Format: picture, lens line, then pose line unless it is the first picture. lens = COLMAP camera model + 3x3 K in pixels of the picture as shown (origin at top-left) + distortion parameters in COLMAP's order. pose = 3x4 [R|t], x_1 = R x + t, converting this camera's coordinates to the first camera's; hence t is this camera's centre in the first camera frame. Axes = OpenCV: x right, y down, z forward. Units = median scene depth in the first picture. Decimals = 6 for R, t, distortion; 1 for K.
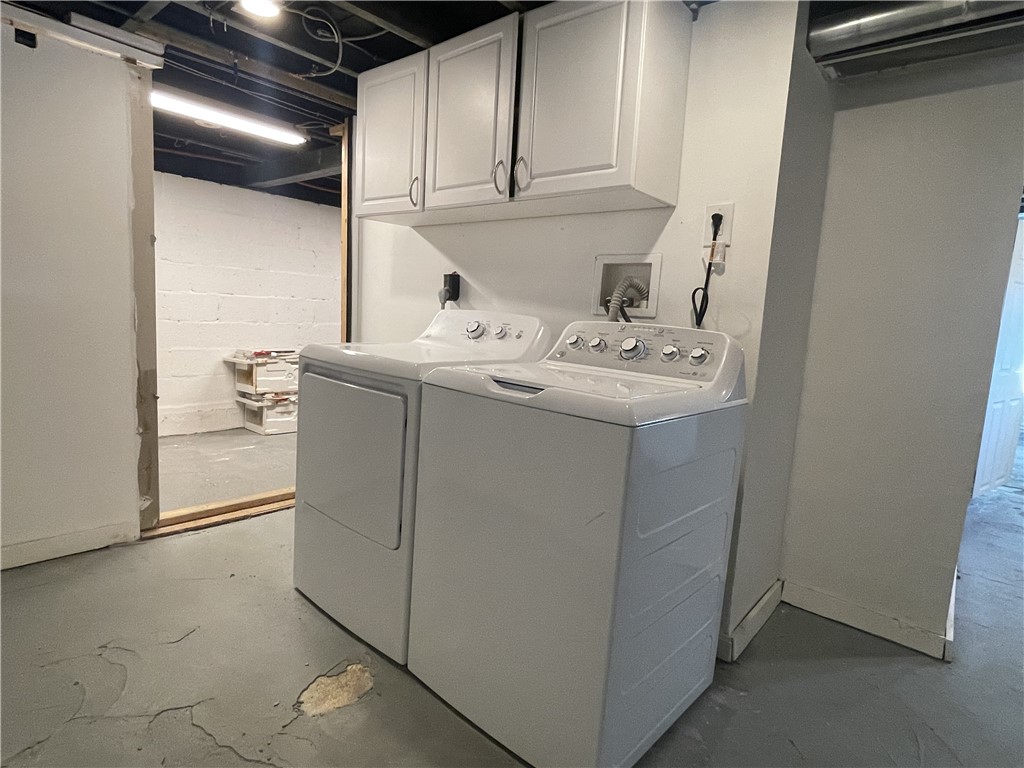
lens RADIAL K [[572.5, 0, 500.4], [0, 572.5, 385.2], [0, 0, 1]] dist [0.025398, -0.032077]
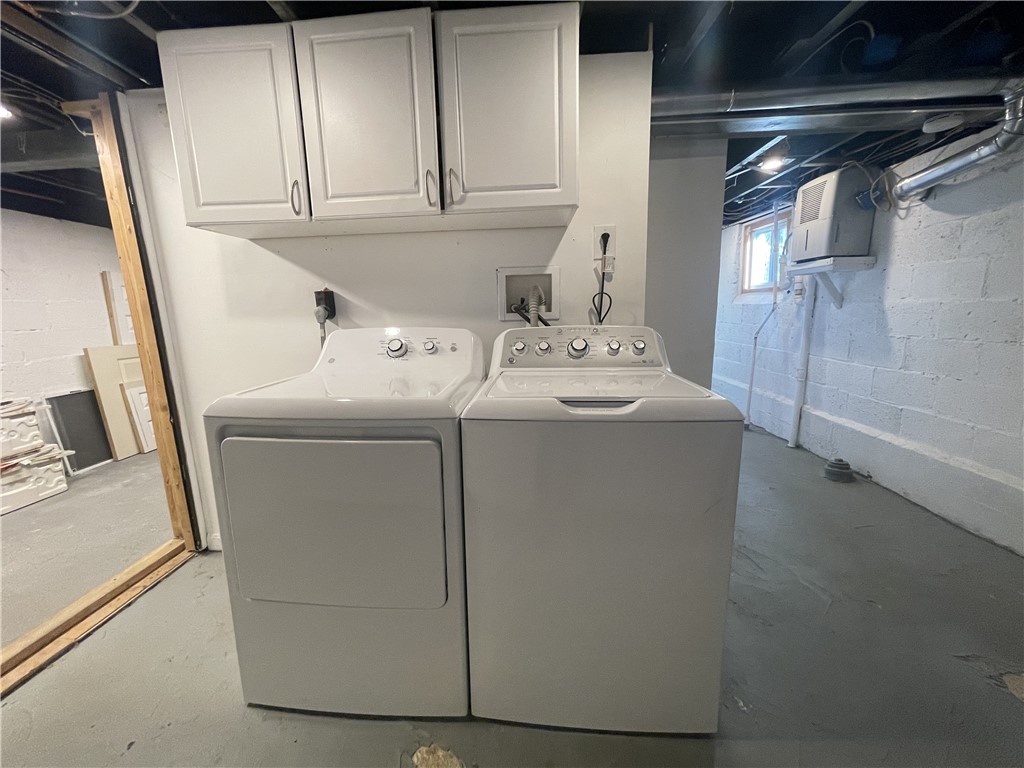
lens RADIAL K [[416.0, 0, 505.1], [0, 416.0, 385.0], [0, 0, 1]] dist [-0.000062, -0.000171]
pose [[0.789359, -0.186024, 0.585070, -0.361681], [0.151653, 0.982538, 0.107795, -0.092987], [-0.594906, 0.003639, 0.803787, 0.361130]]
